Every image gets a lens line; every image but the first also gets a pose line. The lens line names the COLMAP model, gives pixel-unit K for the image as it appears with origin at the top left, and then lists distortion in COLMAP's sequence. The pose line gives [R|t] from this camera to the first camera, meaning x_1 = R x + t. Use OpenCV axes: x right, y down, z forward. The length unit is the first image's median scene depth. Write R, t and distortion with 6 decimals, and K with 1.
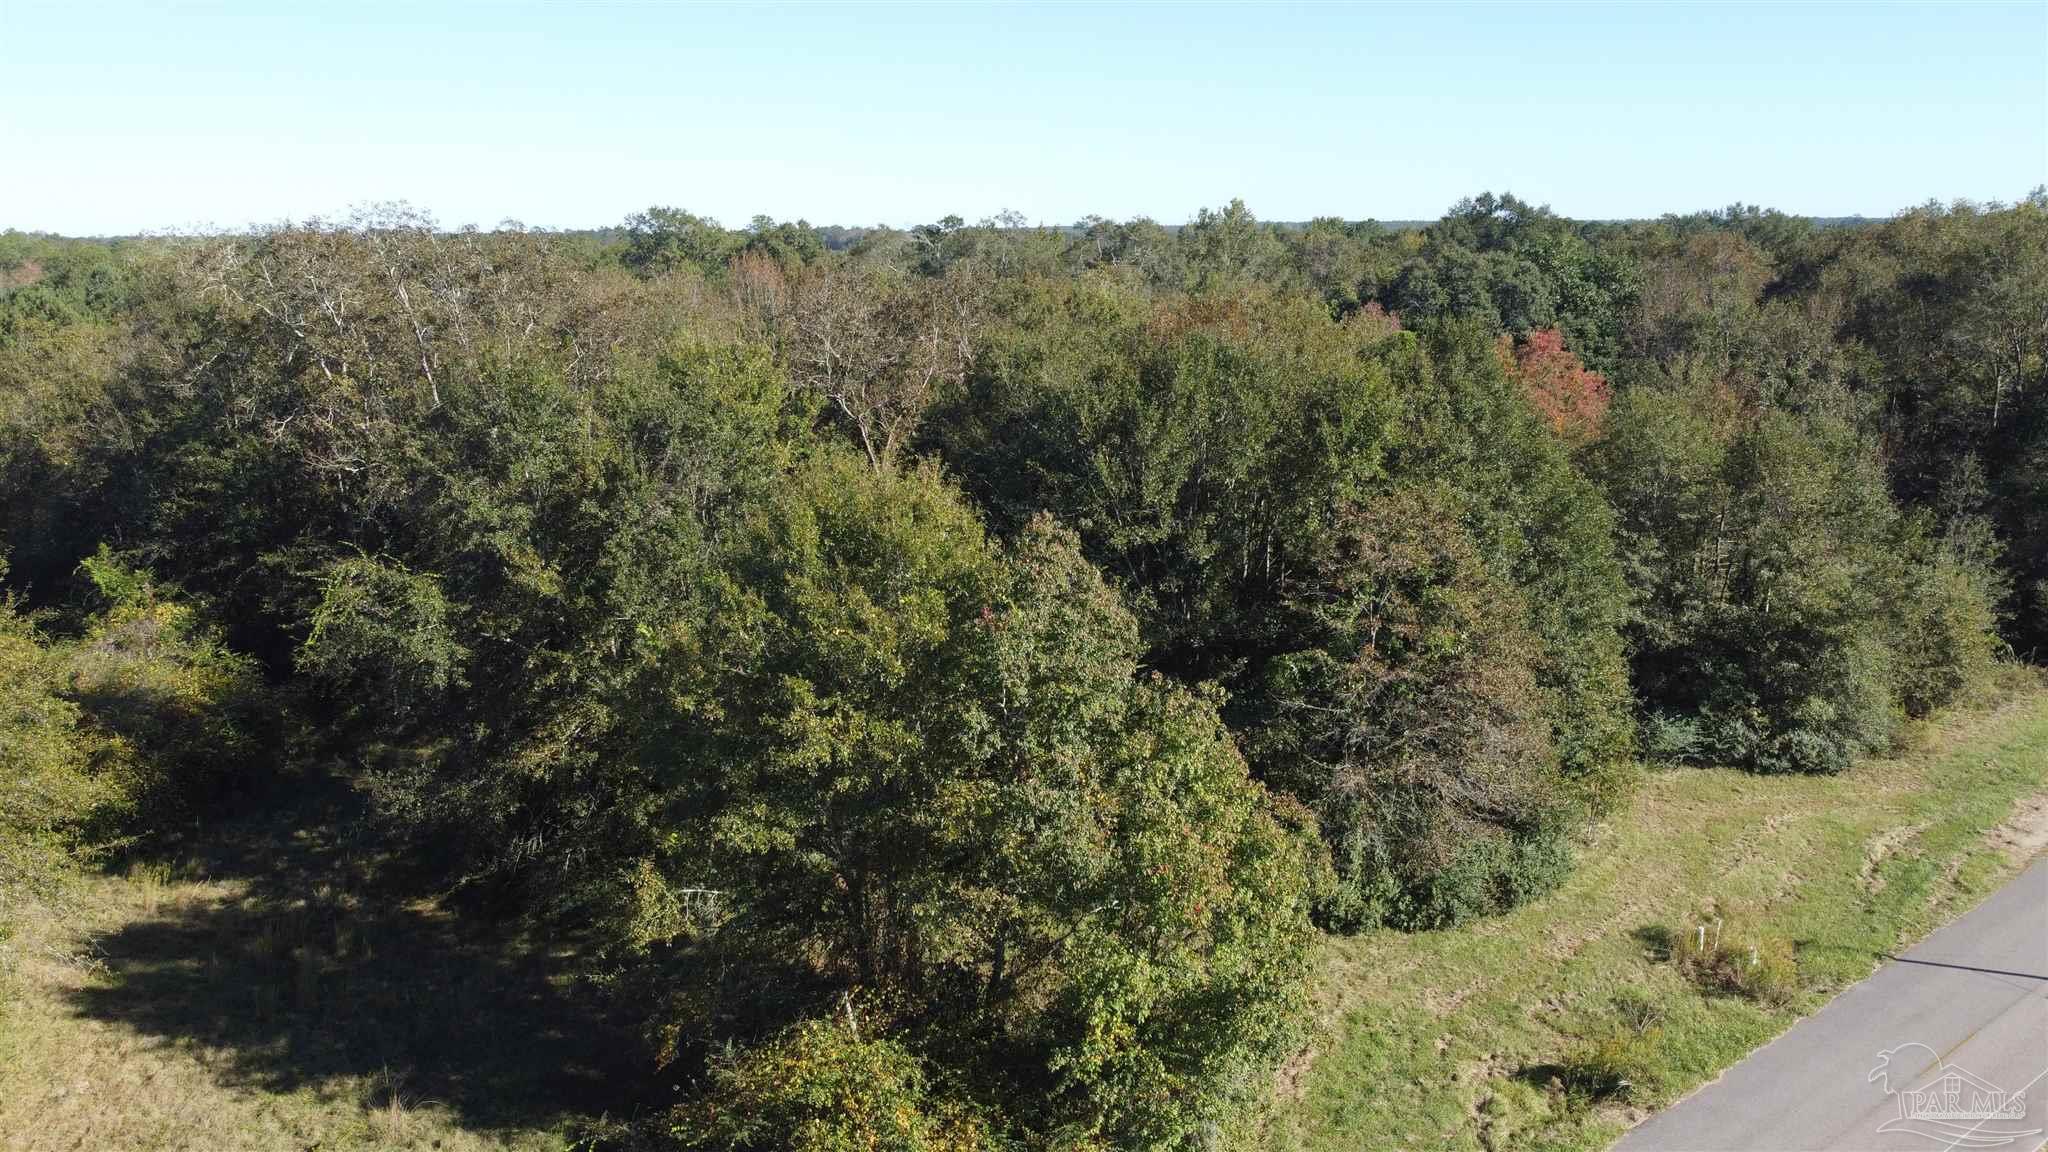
lens RADIAL K [[1501.0, 0, 1012.1], [0, 1501.0, 598.2], [0, 0, 1]] dist [-0.001127, 0.000351]
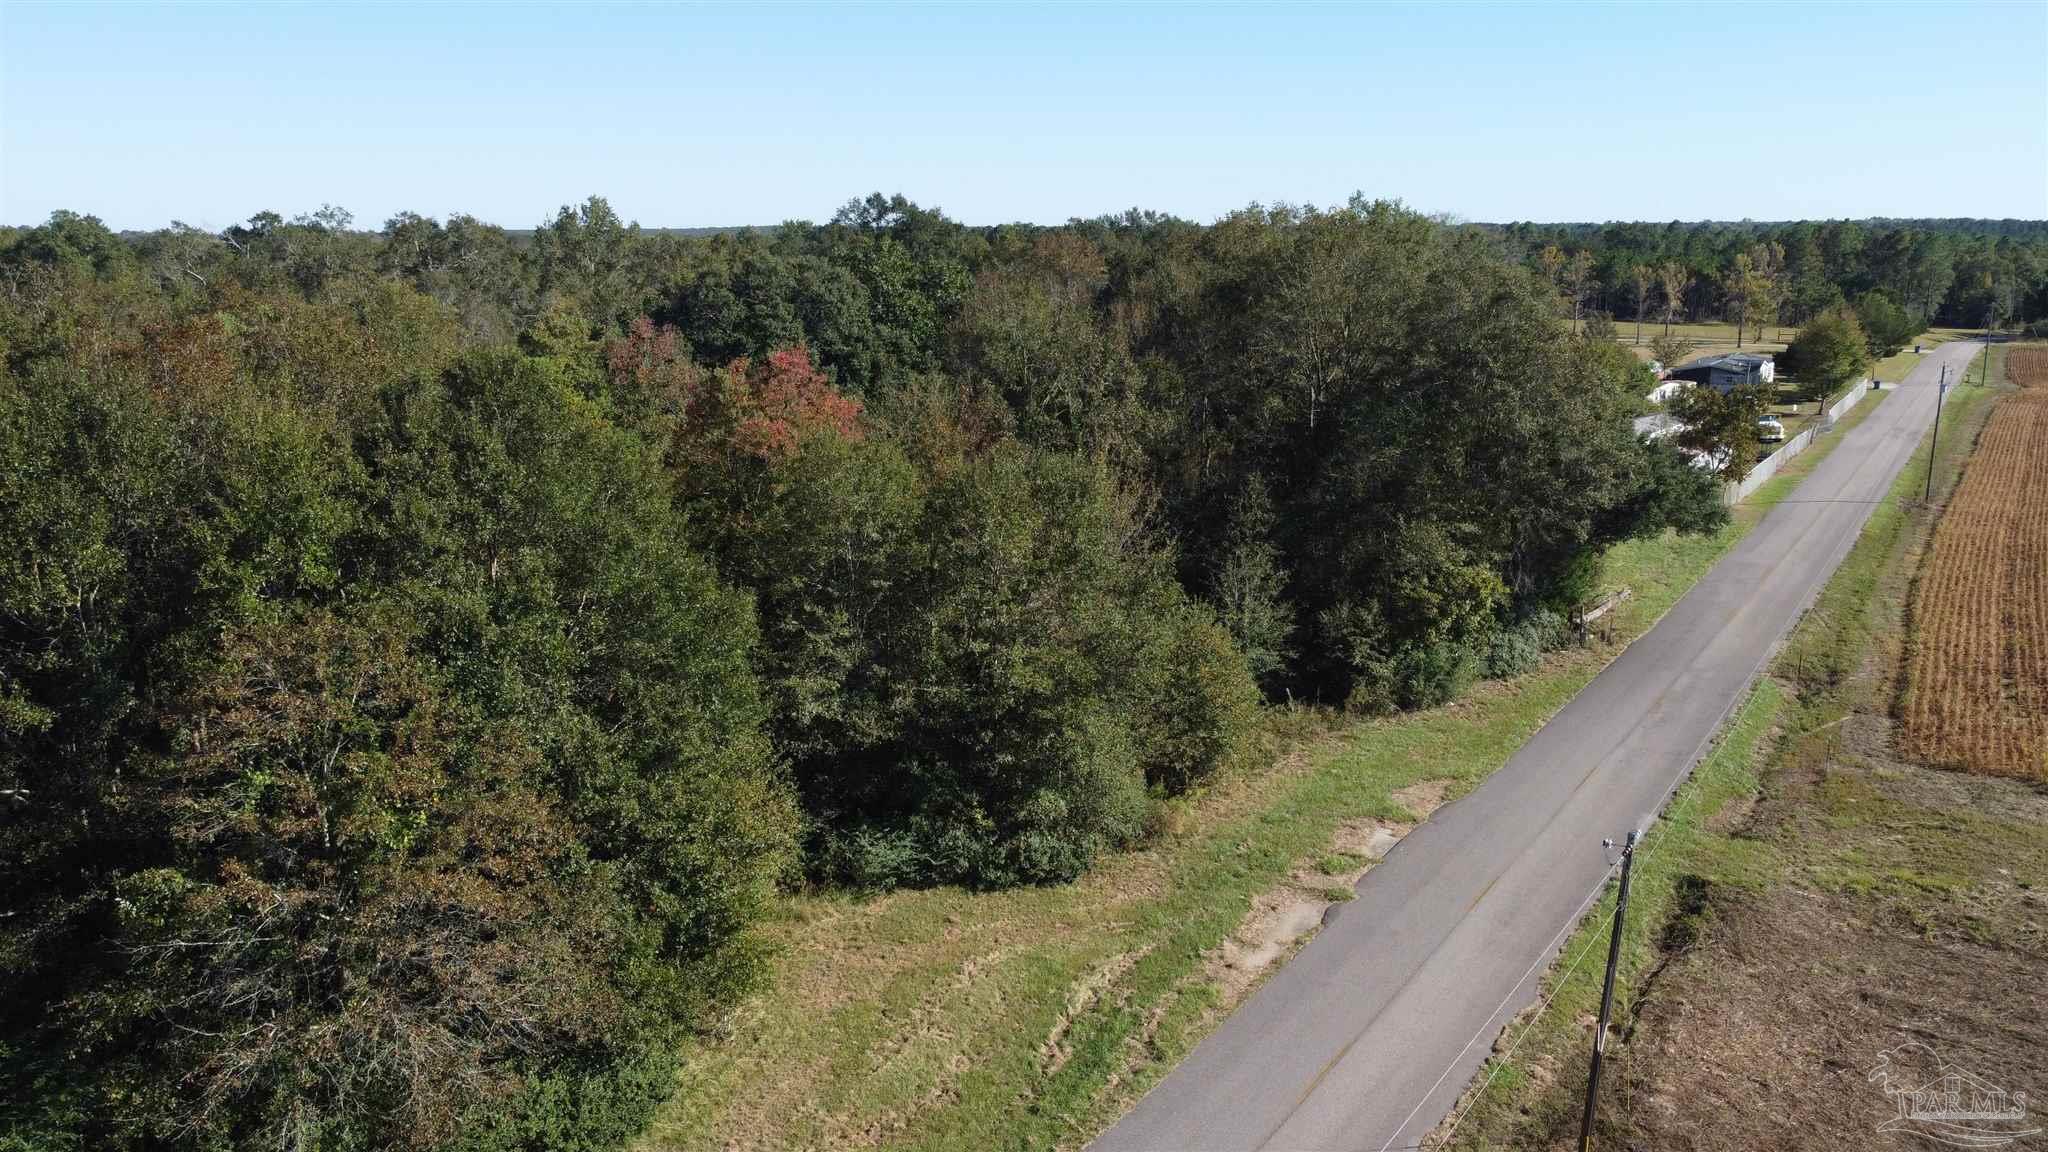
lens RADIAL K [[1434.8, 0, 1024.0], [0, 1434.8, 576.0], [0, 0, 1]] dist [0.005785, -0.001614]
pose [[0.958709, -0.059948, 0.277998, 0.298167], [0.061894, 0.998081, 0.001780, -0.053152], [-0.277571, 0.015500, 0.960580, 0.226128]]
